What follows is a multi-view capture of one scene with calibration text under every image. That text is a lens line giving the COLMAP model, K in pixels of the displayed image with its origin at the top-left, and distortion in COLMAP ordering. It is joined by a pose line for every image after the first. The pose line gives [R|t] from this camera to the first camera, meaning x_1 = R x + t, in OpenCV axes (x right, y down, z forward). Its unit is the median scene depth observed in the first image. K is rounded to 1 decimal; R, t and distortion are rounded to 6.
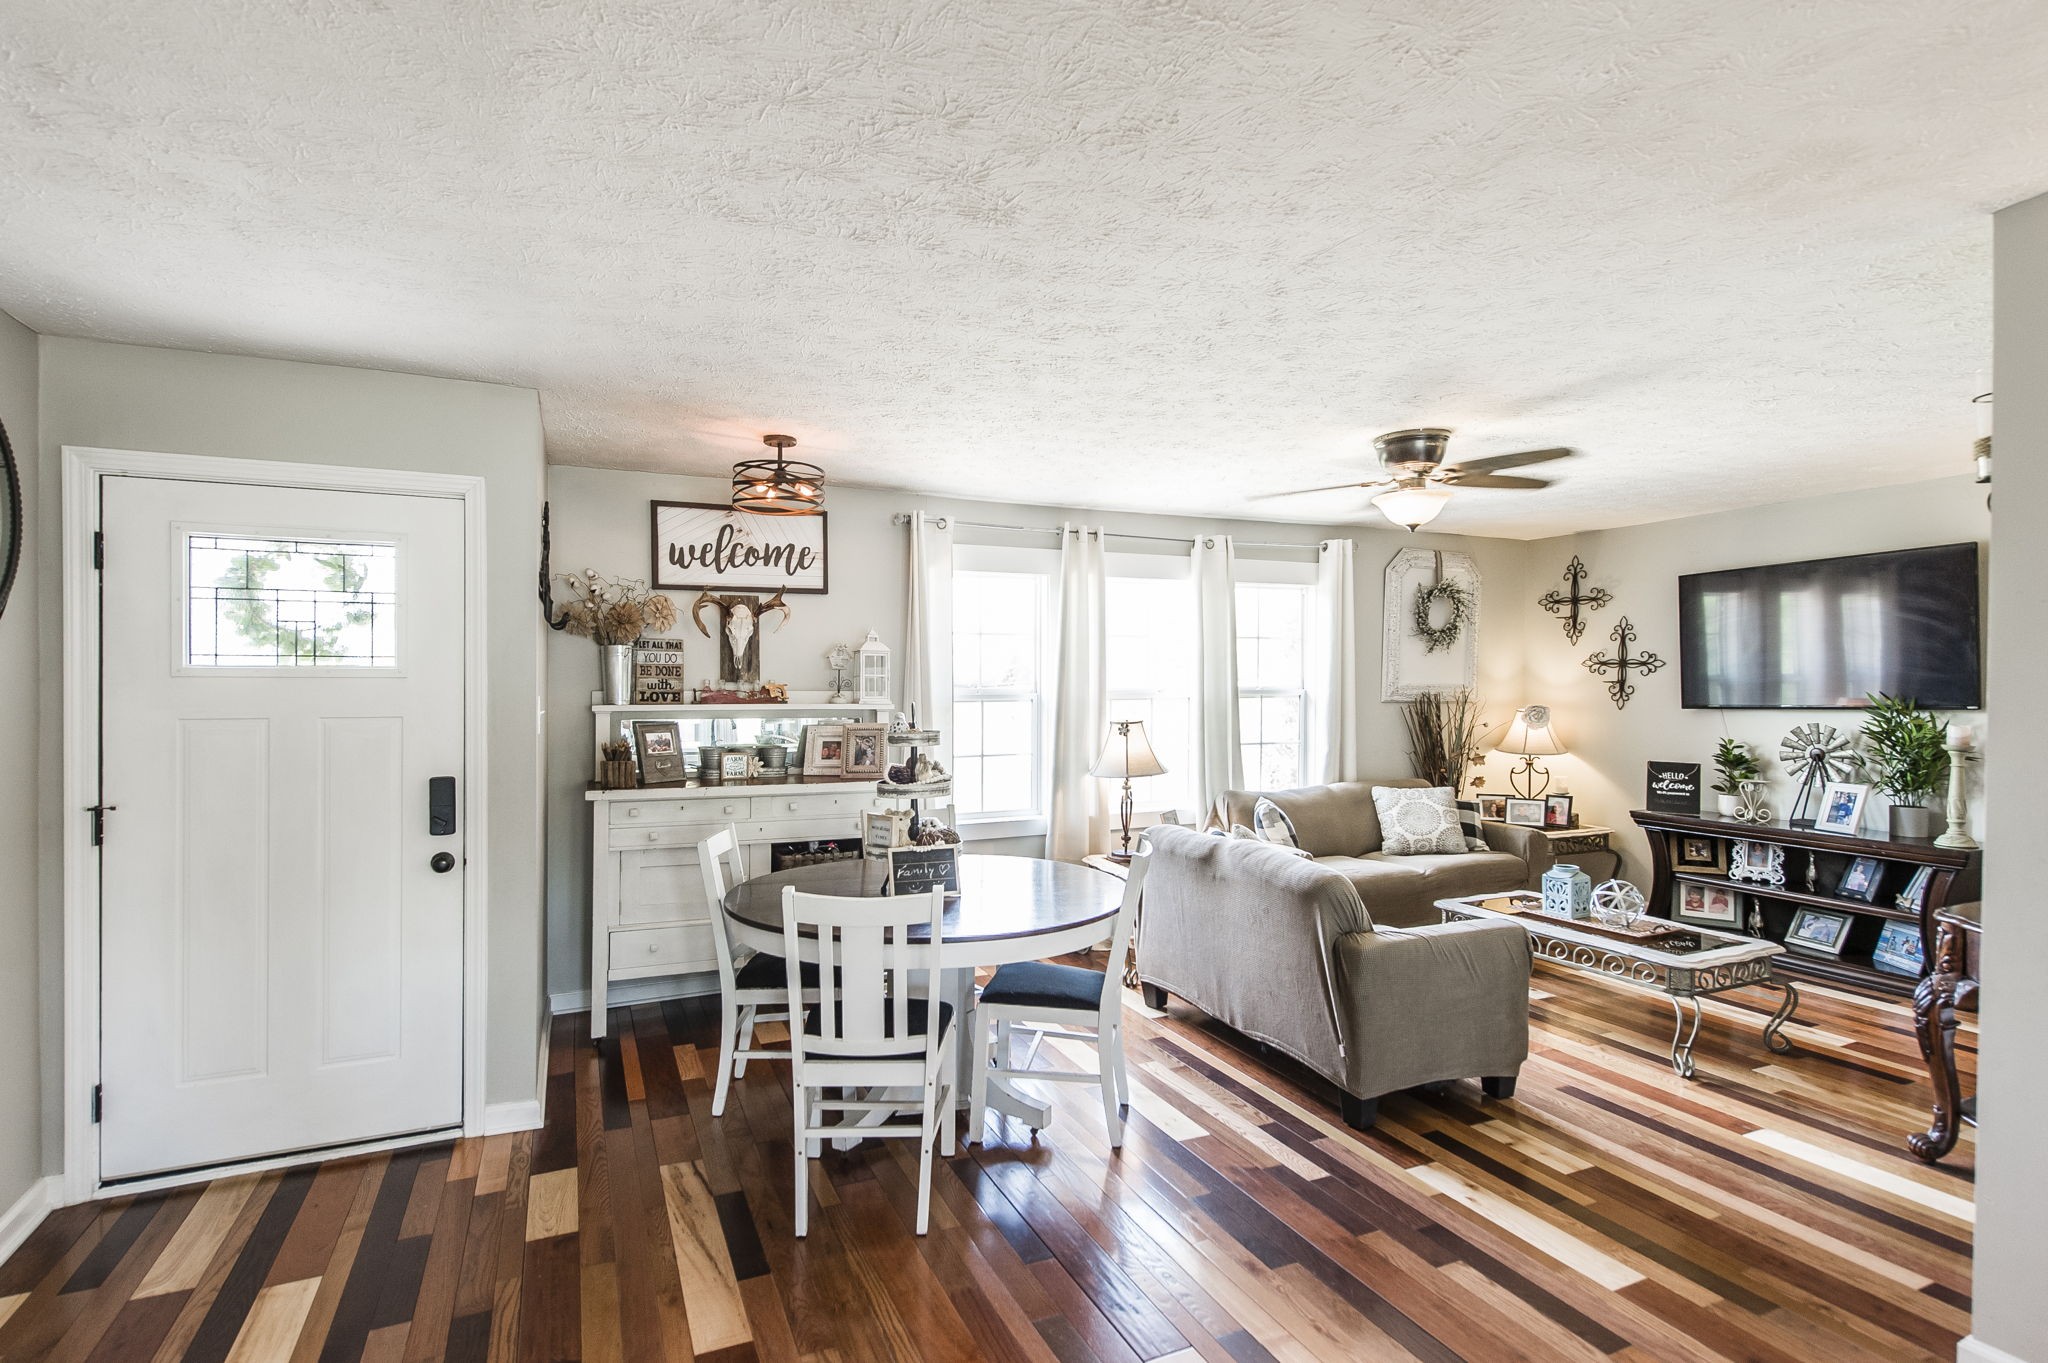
lens RADIAL K [[1057.1, 0, 1025.5], [0, 1057.1, 684.1], [0, 0, 1]] dist [0.005598, 0.000517]
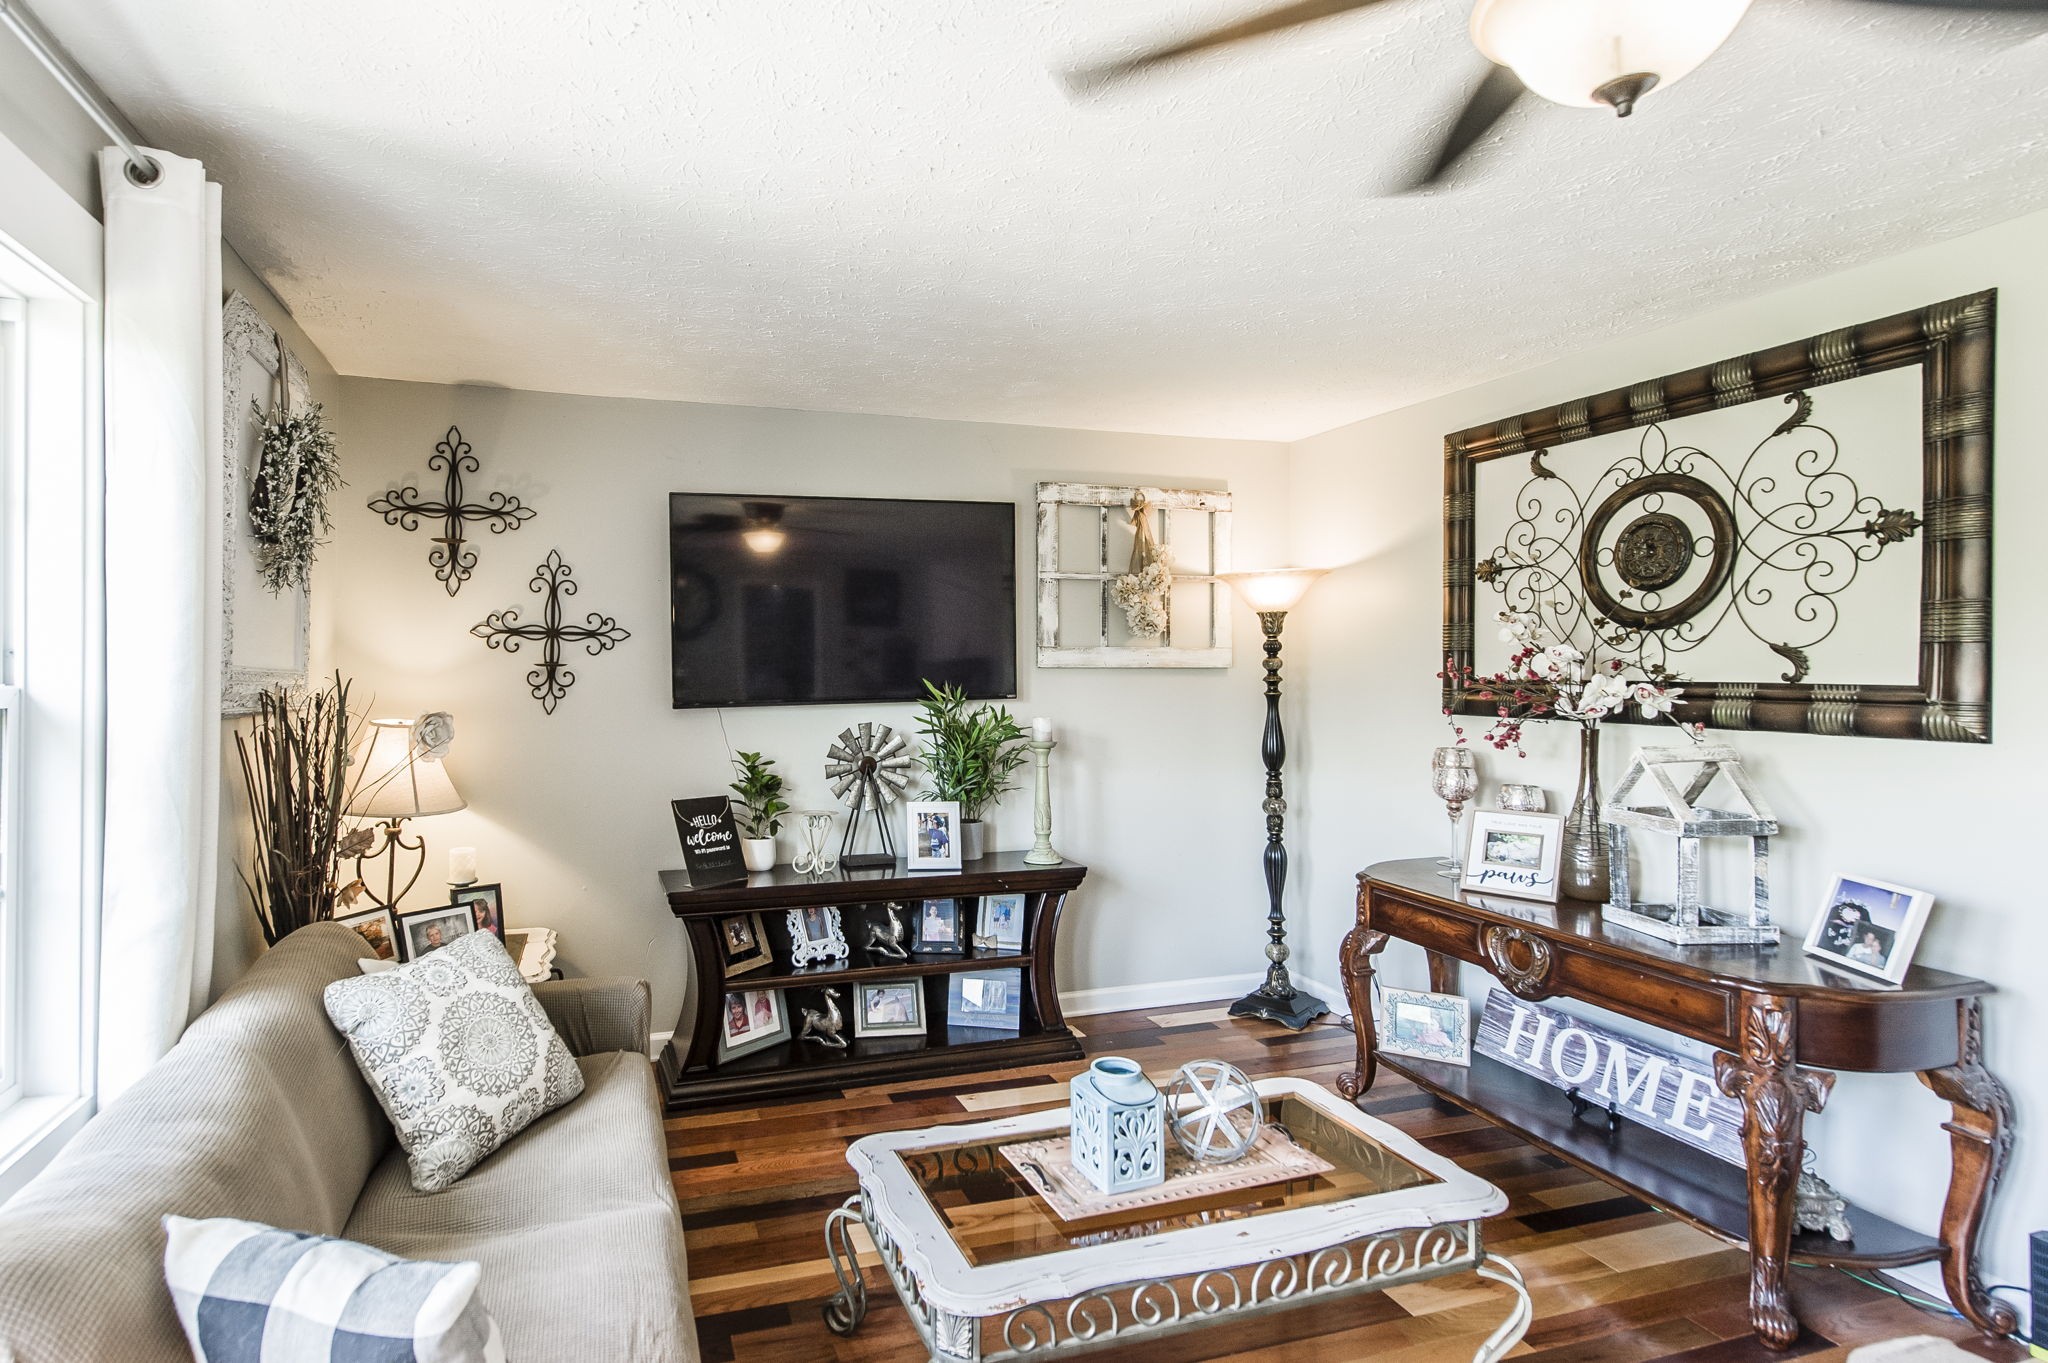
lens RADIAL K [[1057.1, 0, 1023.4], [0, 1057.1, 679.1], [0, 0, 1]] dist [0.005598, 0.000517]
pose [[0.137961, -0.008767, 0.990399, 0.041344], [0.003812, 0.999958, 0.008321, 0.001583], [-0.990430, 0.002627, 0.137988, 0.745750]]
